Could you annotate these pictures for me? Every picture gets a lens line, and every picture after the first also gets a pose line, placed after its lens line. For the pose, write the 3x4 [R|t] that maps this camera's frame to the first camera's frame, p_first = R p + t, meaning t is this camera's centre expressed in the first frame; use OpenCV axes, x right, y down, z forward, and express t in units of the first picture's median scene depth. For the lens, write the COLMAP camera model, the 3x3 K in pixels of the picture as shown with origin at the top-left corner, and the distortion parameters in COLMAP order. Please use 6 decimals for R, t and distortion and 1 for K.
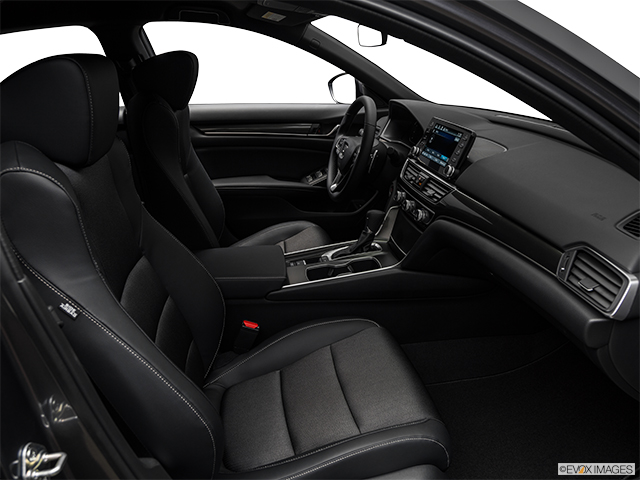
lens RADIAL K [[501.4, 0, 320.0], [0, 501.4, 240.0], [0, 0, 1]] dist [-0.135850, 0.086375]
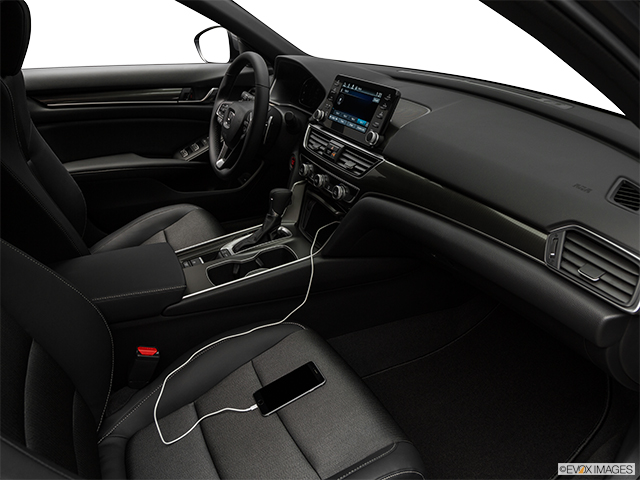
lens RADIAL K [[501.4, 0, 320.0], [0, 501.4, 240.0], [0, 0, 1]] dist [-0.135850, 0.086375]
pose [[0.957760, -0.107729, 0.266628, -0.058155], [0.087799, 0.992453, 0.085609, -0.040211], [-0.273838, -0.058583, 0.959990, 0.171306]]
